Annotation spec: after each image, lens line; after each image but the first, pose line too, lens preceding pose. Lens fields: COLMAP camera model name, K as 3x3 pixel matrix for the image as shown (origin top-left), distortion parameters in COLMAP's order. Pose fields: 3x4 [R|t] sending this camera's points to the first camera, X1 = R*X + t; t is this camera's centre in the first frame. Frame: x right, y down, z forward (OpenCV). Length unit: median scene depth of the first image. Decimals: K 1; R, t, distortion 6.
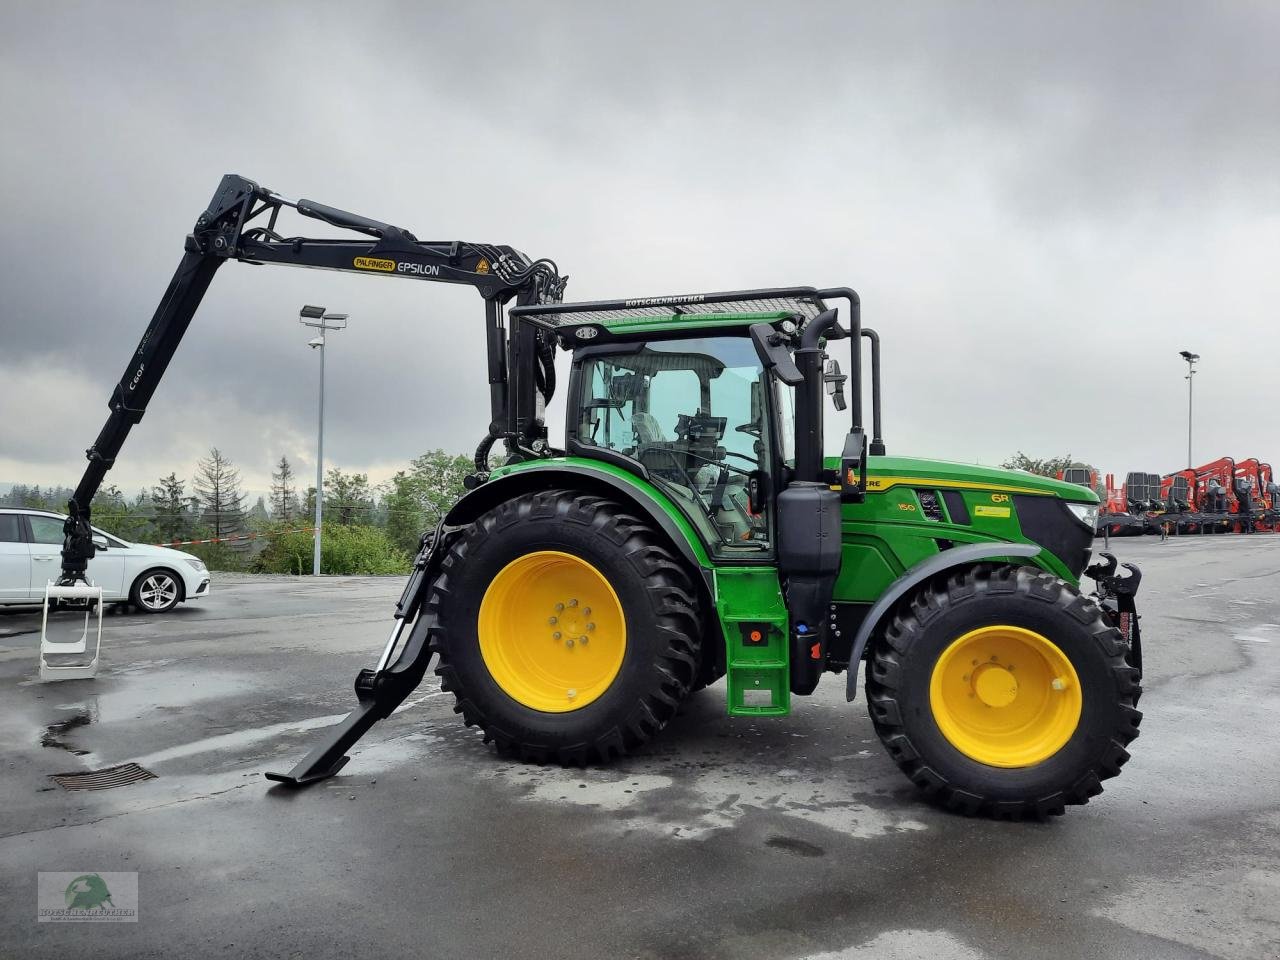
lens RADIAL K [[940.4, 0, 639.4], [0, 940.4, 481.9], [0, 0, 1]] dist [0.051533, -0.051579]
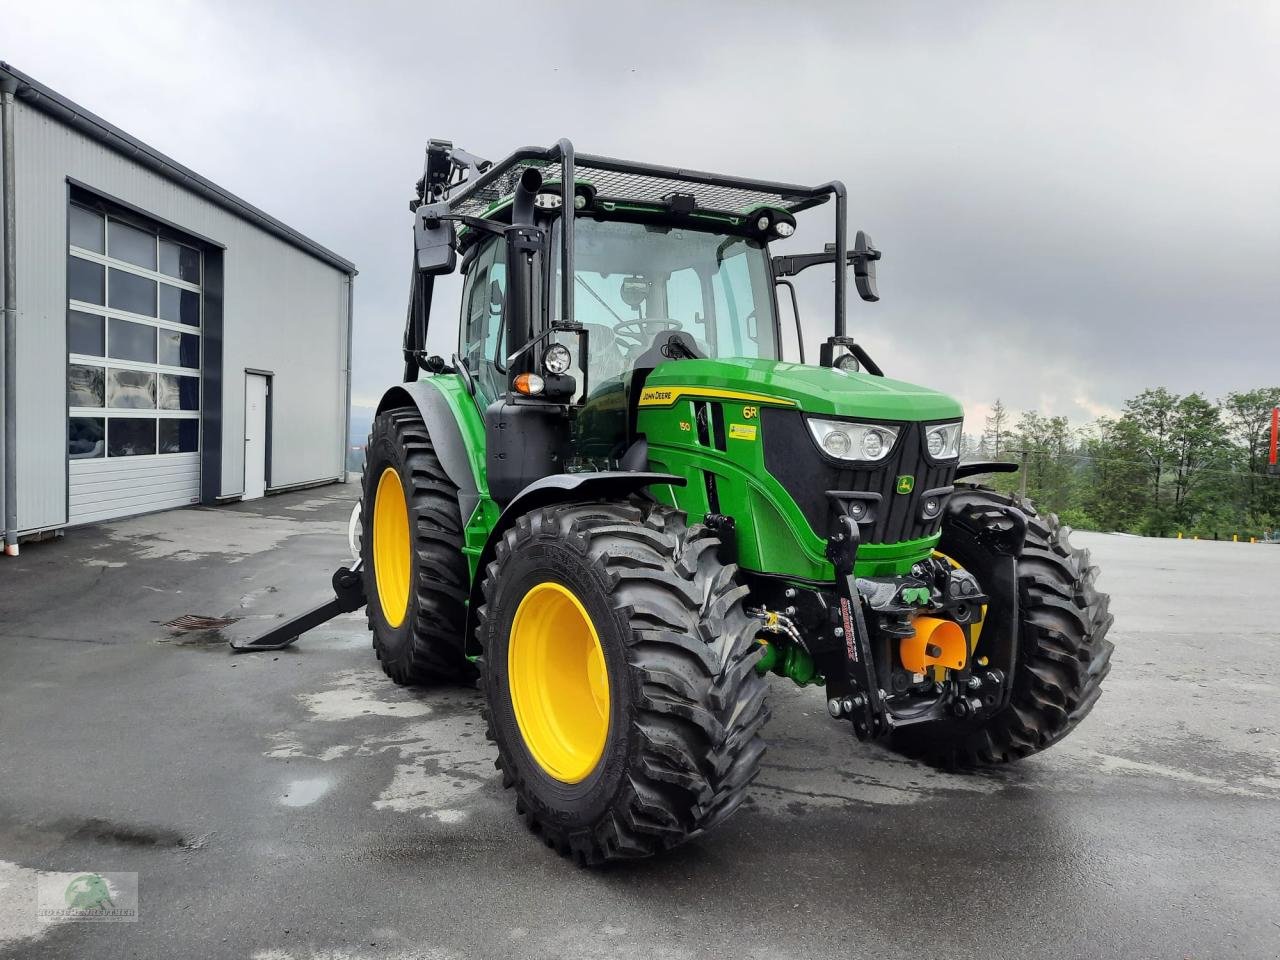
lens RADIAL K [[940.4, 0, 629.6], [0, 940.4, 500.9], [0, 0, 1]] dist [0.051533, -0.051579]
pose [[0.717359, 0.059292, -0.694176, 0.787531], [-0.004813, 0.996770, 0.080165, 0.027044], [0.696687, -0.054166, 0.715328, 0.460571]]
